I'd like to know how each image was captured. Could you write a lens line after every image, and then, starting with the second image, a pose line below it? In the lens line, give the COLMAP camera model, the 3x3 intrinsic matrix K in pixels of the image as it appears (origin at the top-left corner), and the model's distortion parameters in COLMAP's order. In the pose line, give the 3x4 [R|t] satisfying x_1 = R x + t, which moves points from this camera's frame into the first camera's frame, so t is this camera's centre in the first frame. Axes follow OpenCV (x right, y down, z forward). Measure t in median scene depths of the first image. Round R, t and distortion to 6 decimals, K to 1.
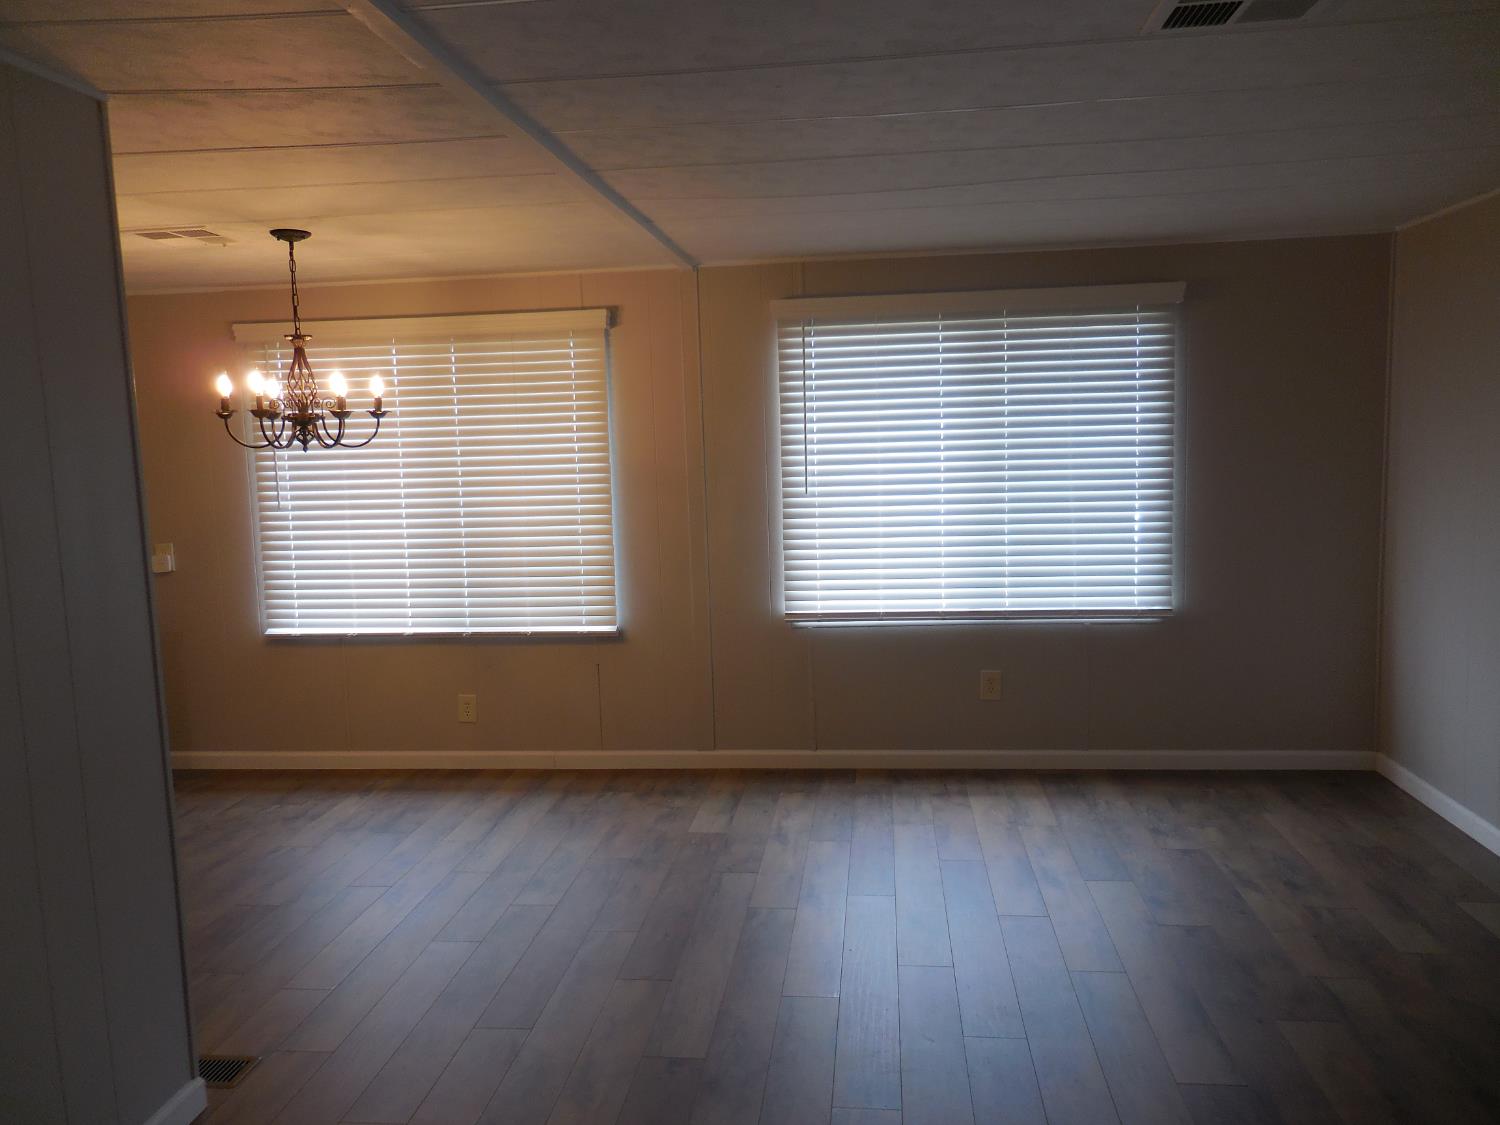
lens RADIAL K [[1145.5, 0, 750.0], [0, 1145.5, 562.5], [0, 0, 1]] dist [0.009808, 0.003828]
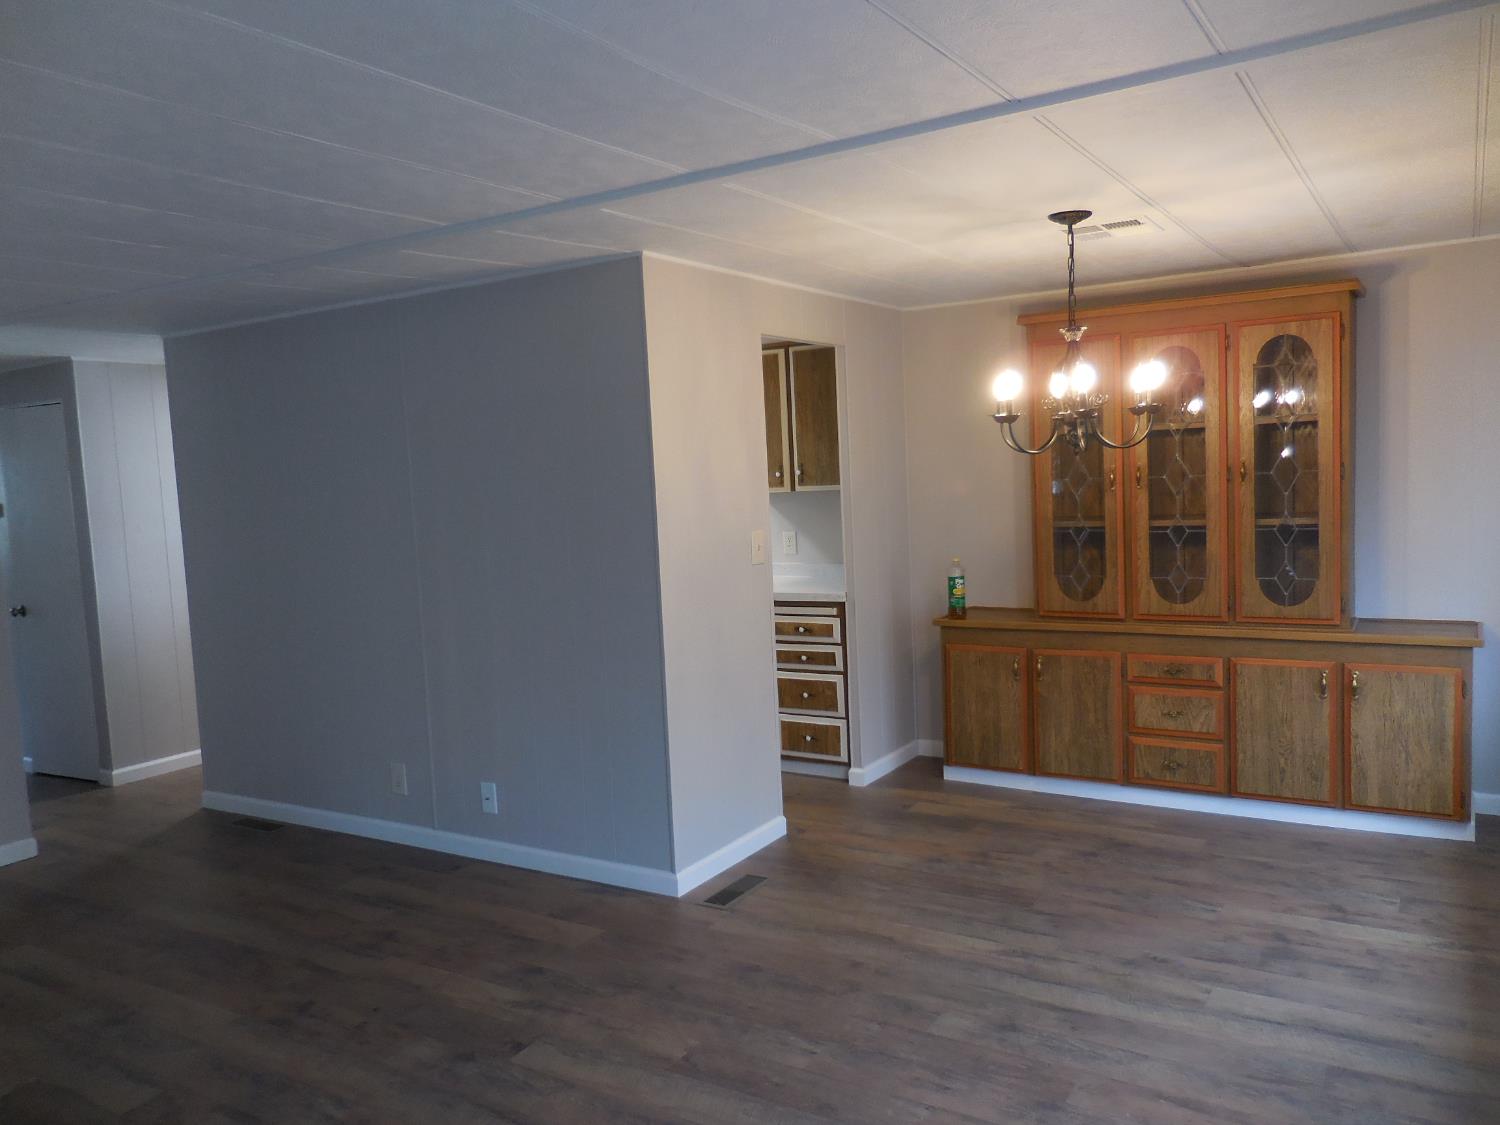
lens RADIAL K [[1145.5, 0, 750.0], [0, 1145.5, 562.5], [0, 0, 1]] dist [0.009808, 0.003828]
pose [[-0.425081, 0.129403, -0.895858, 0.444874], [-0.041513, 0.985900, 0.162107, -0.120827], [0.904203, 0.106098, -0.413715, 0.934845]]
